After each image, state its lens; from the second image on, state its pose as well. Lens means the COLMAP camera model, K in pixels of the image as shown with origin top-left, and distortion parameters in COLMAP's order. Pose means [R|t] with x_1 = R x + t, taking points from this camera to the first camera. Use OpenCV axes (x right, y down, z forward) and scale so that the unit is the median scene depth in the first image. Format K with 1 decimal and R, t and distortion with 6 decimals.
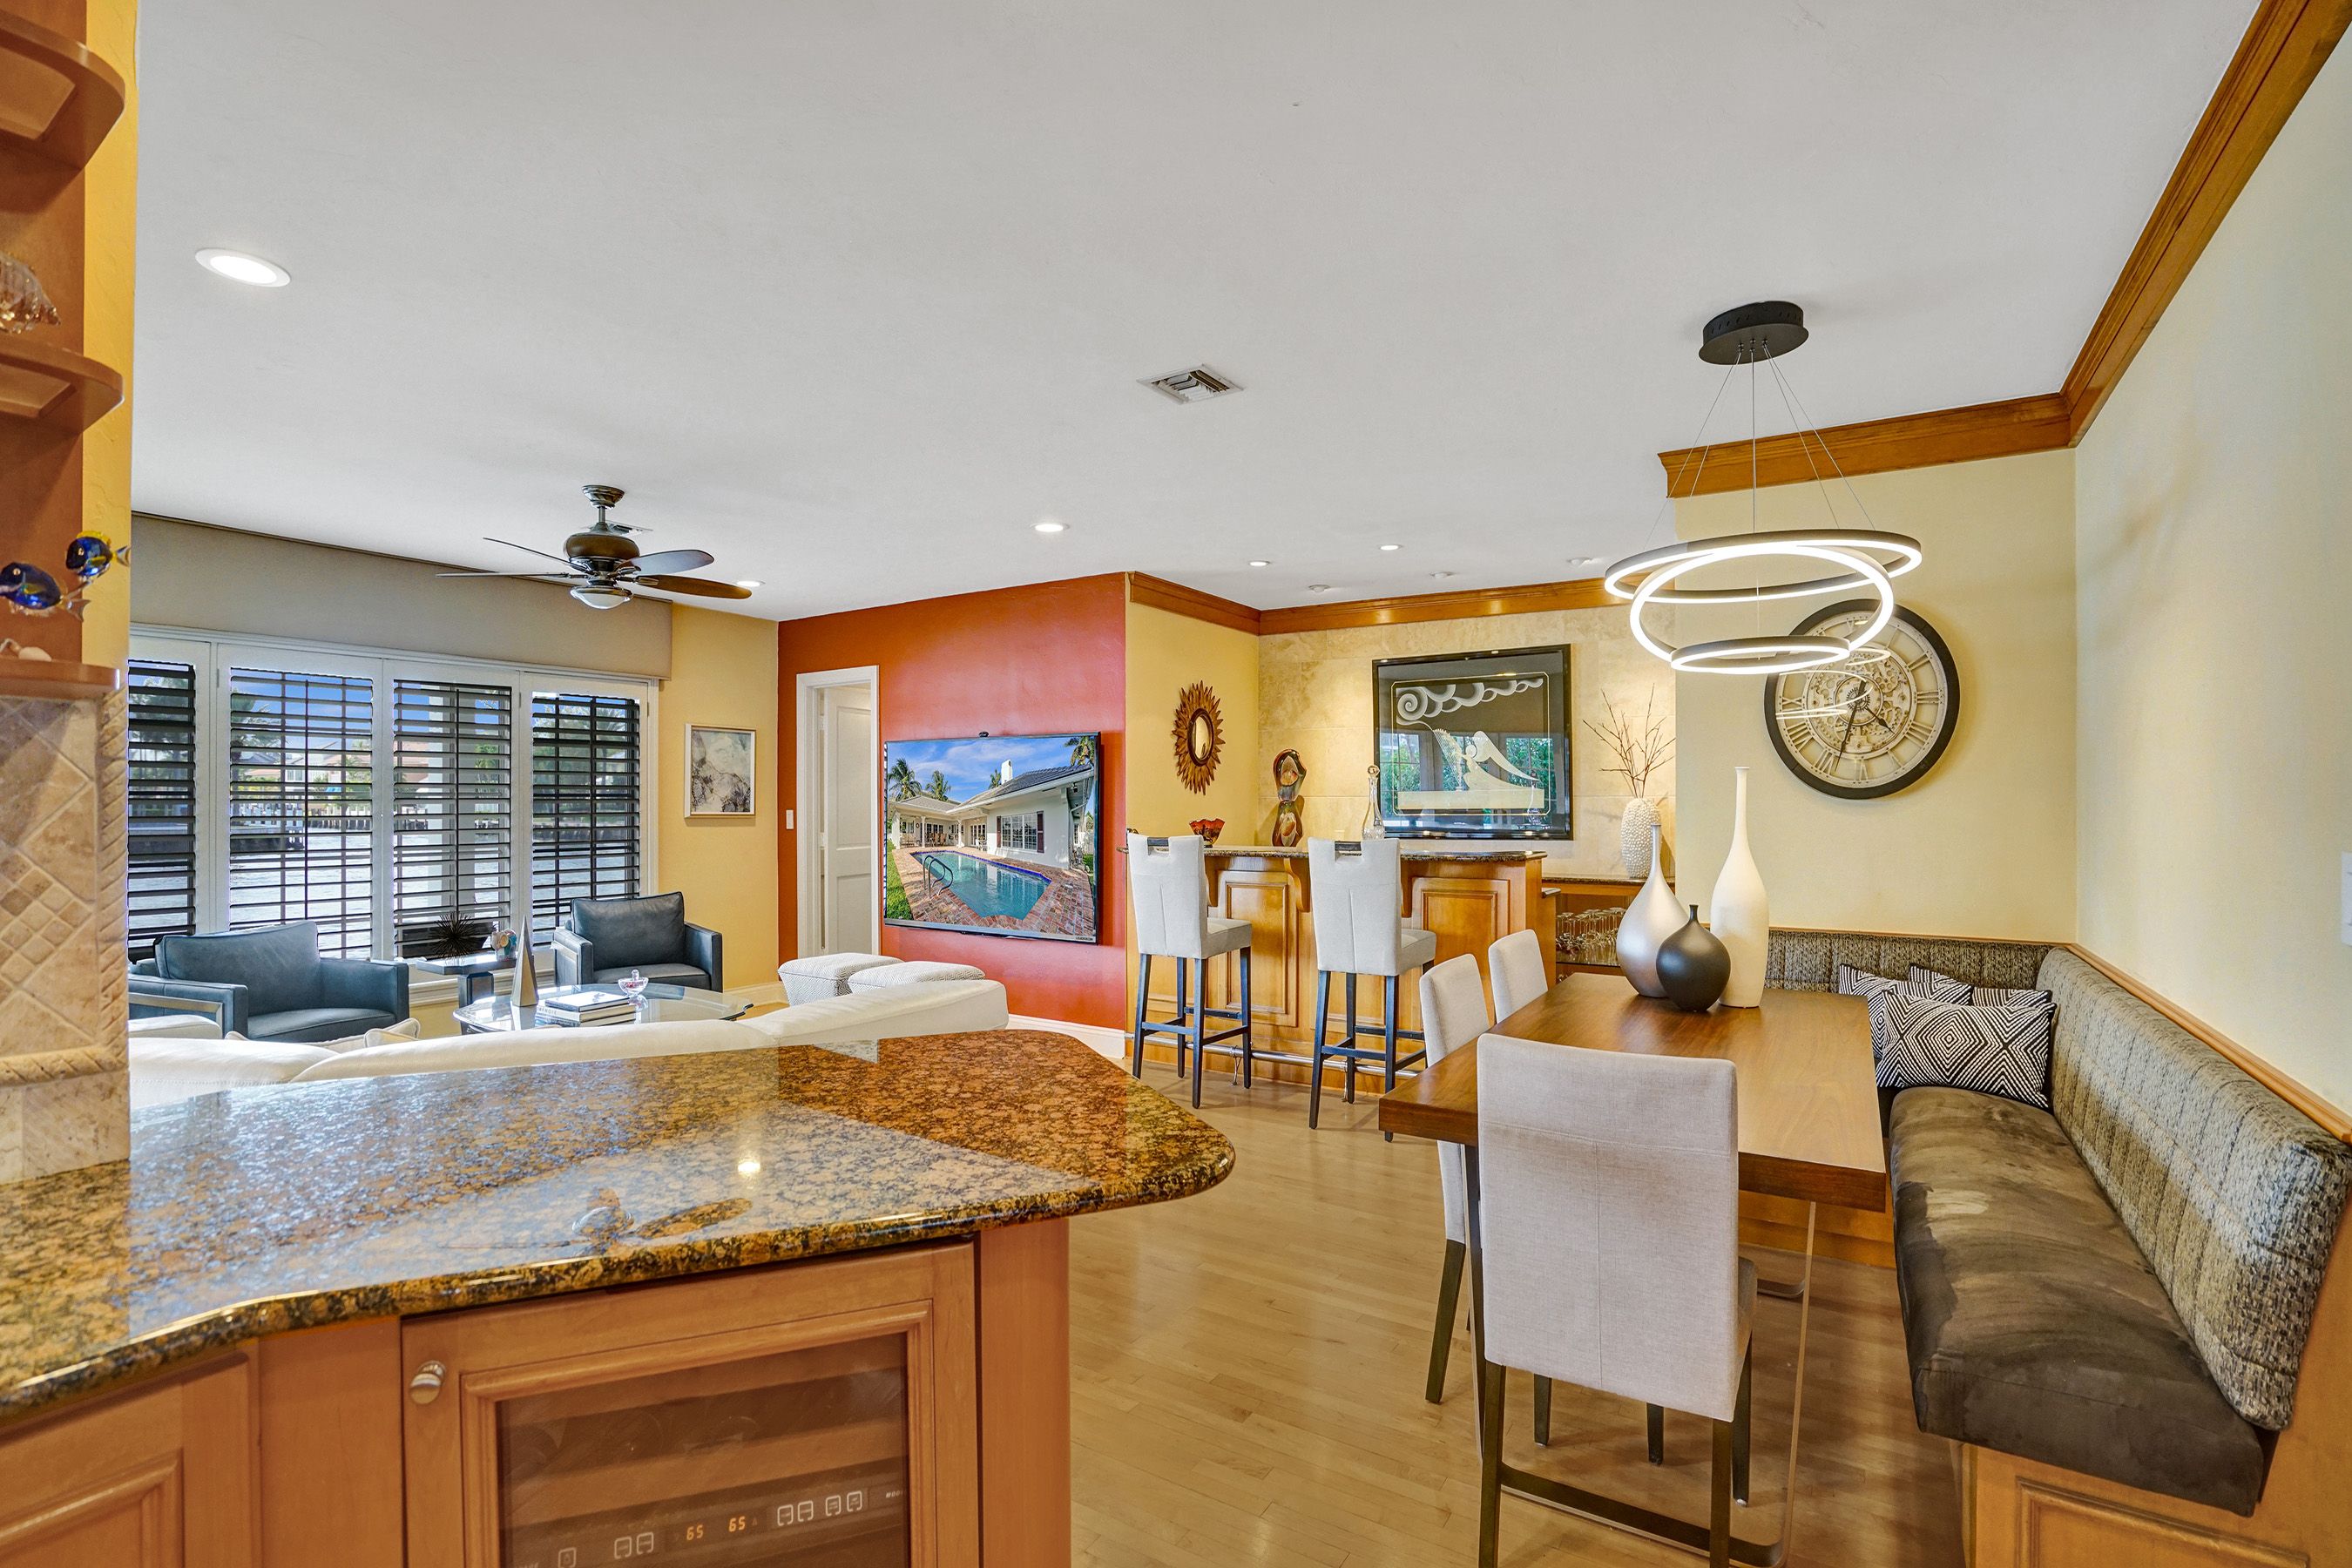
lens RADIAL K [[1068.1, 0, 1180.9], [0, 1068.1, 797.0], [0, 0, 1]] dist [-0.072496, 0.023727]
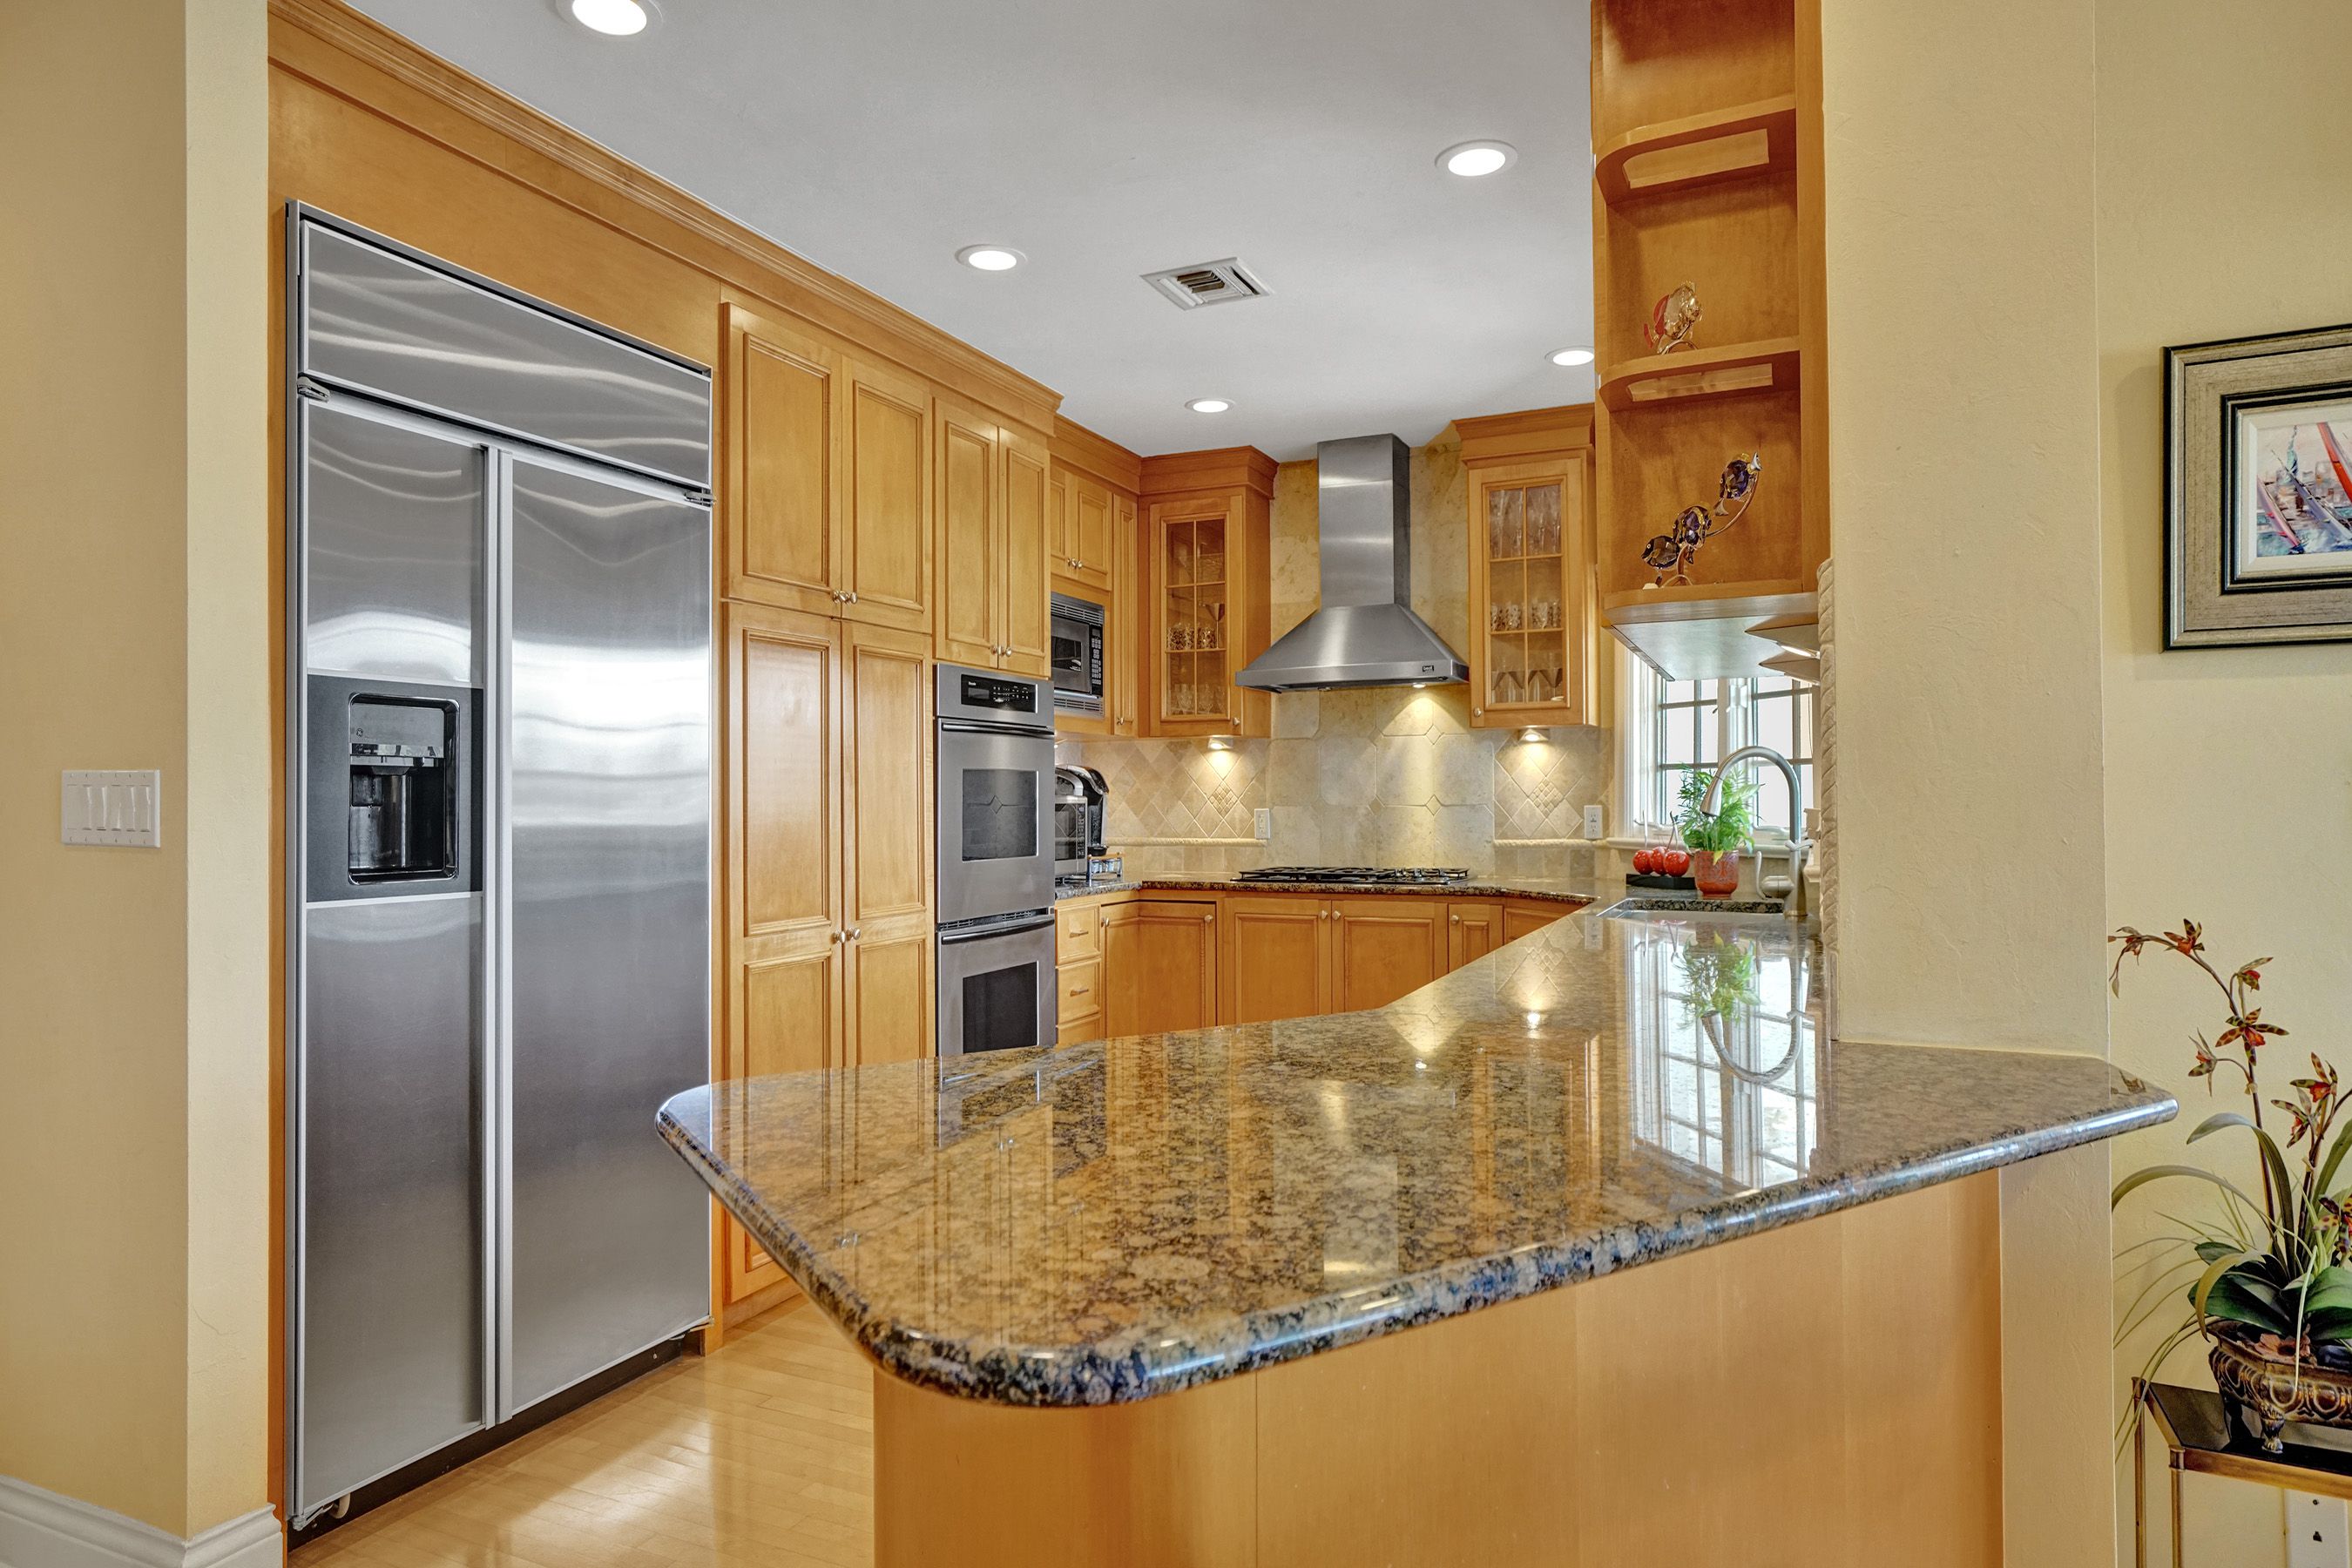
lens RADIAL K [[1350.3, 0, 1166.9], [0, 1350.3, 792.2], [0, 0, 1]] dist [-0.026431, 0.027134]
pose [[-0.991429, 0.006119, -0.130506, -0.043950], [0.007253, 0.999940, -0.008216, 0.024178], [0.130447, -0.009092, -0.991414, 0.463314]]
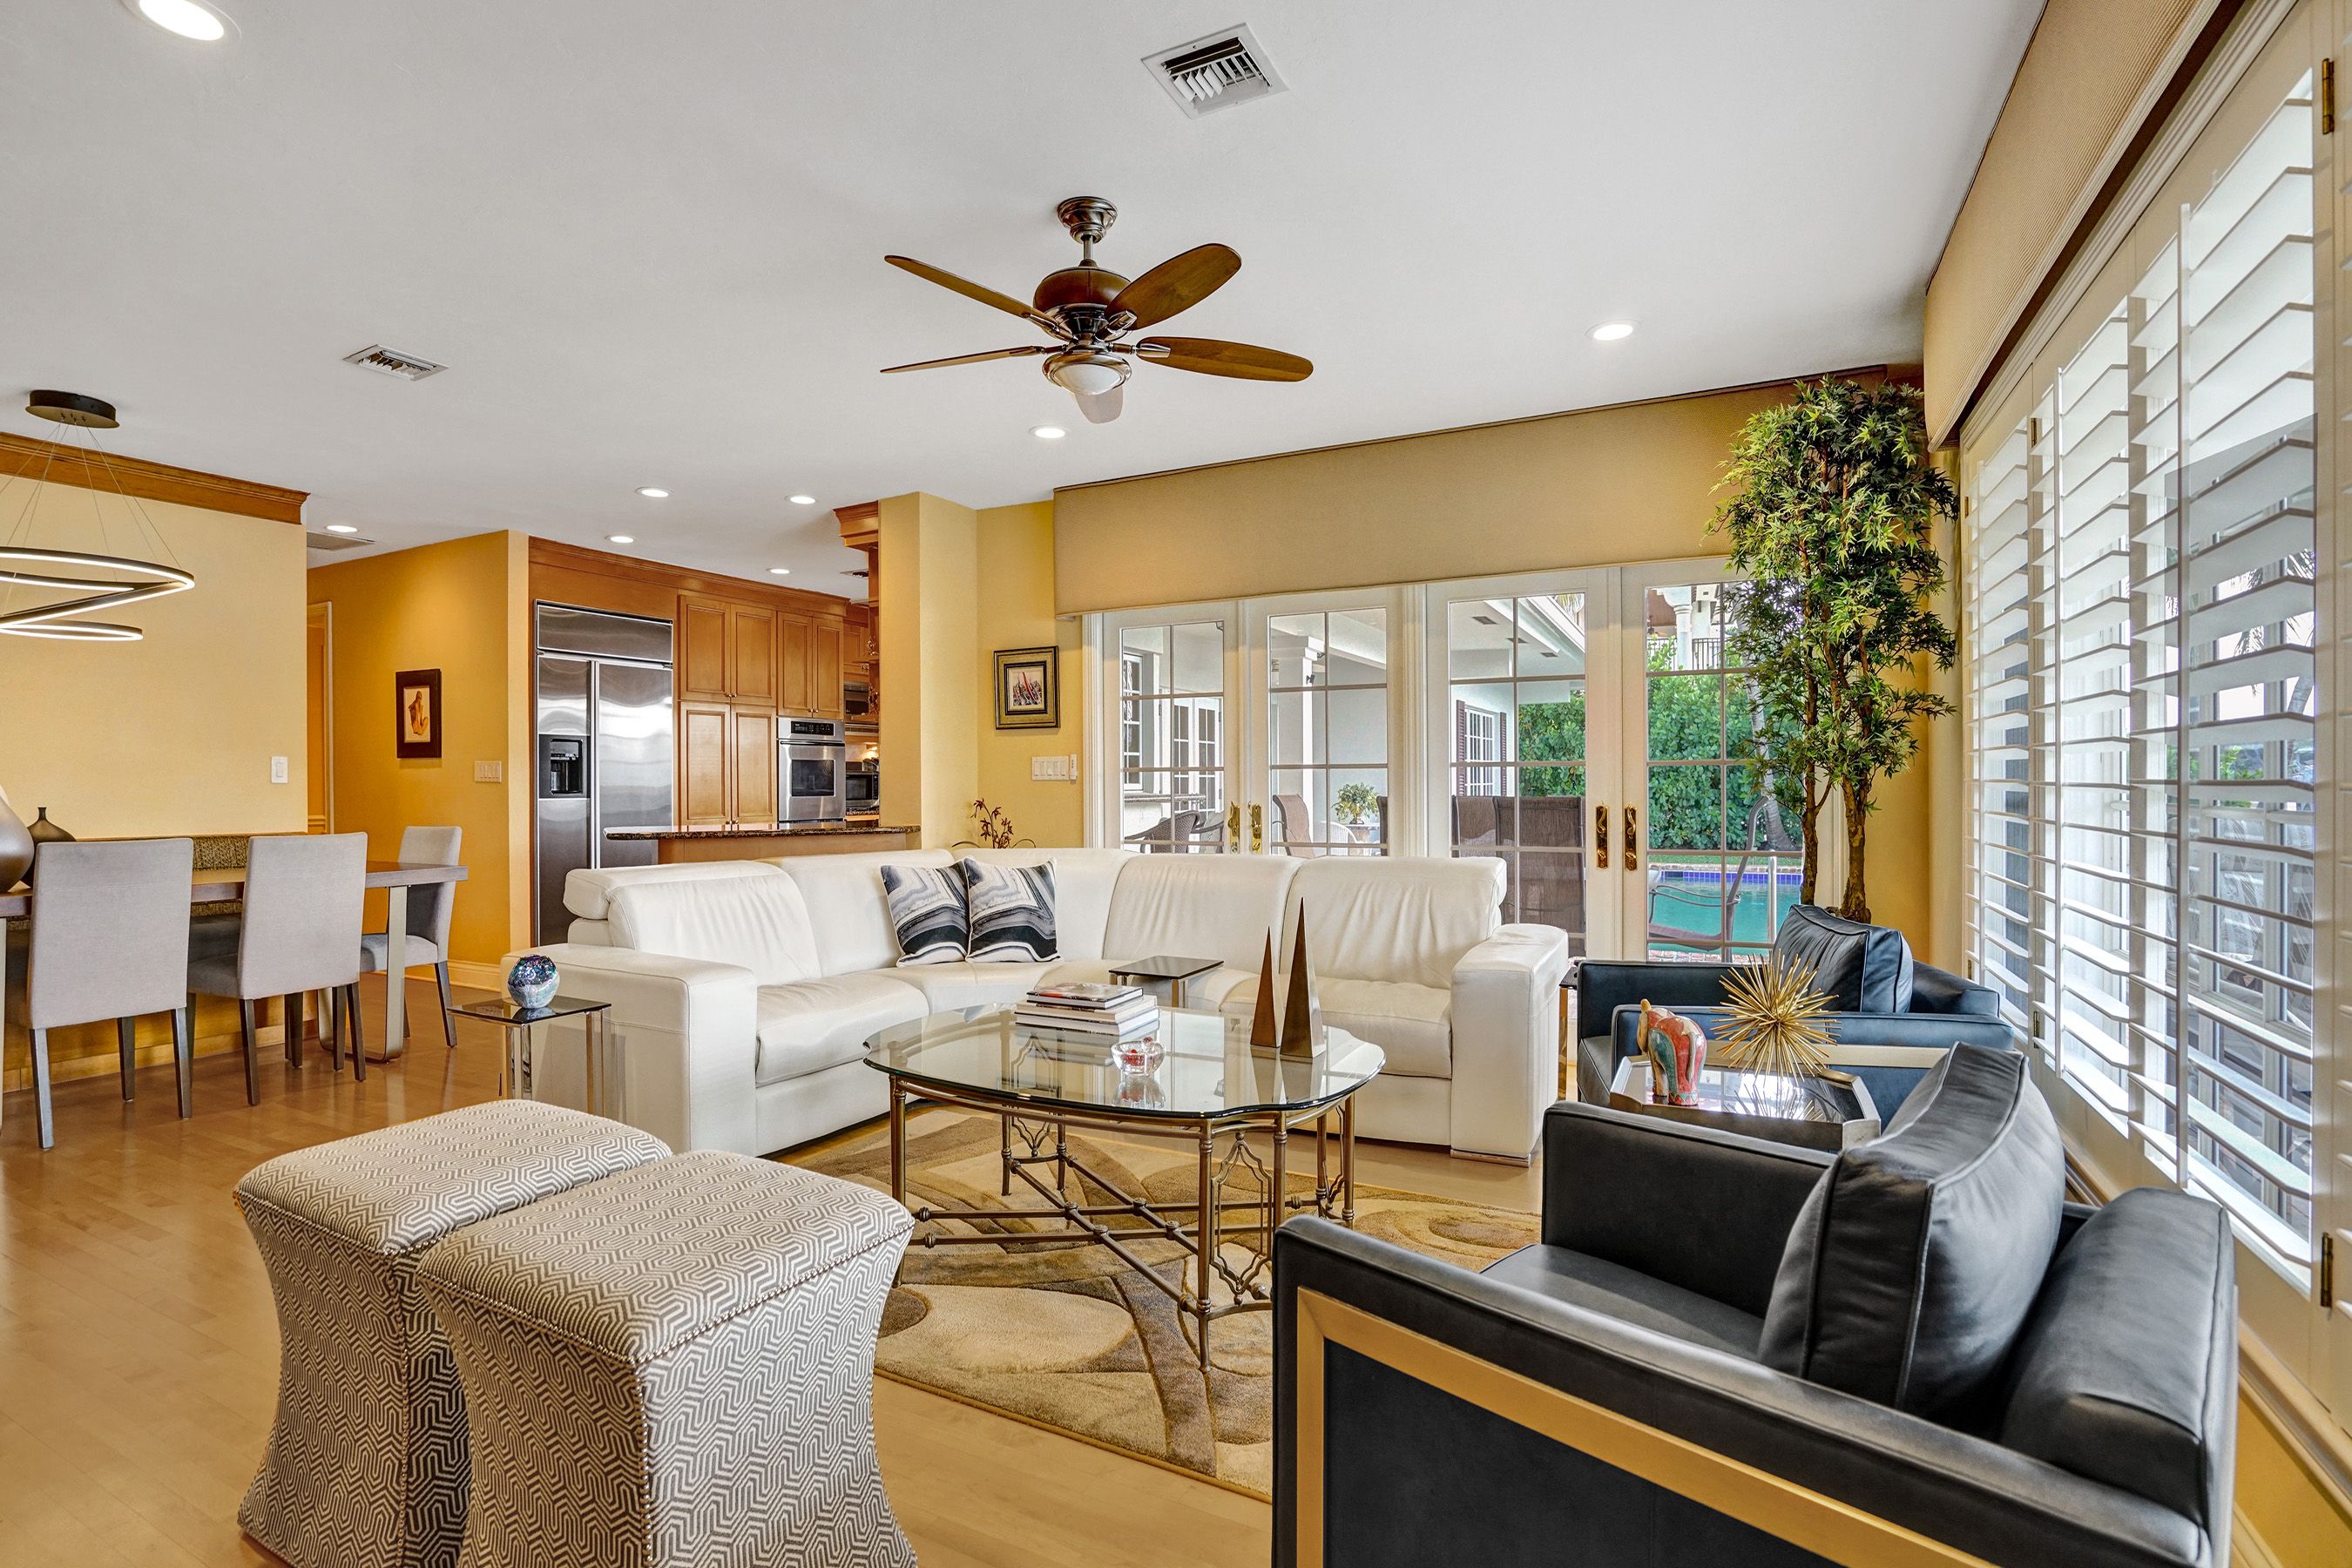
lens RADIAL K [[1081.7, 0, 1145.9], [0, 1081.7, 792.0], [0, 0, 1]] dist [-0.055294, 0.020332]
pose [[-0.997190, 0.007225, -0.074561, -0.377477], [0.006710, 0.999952, 0.007165, 0.040471], [0.074610, 0.006644, -0.997191, 1.160677]]
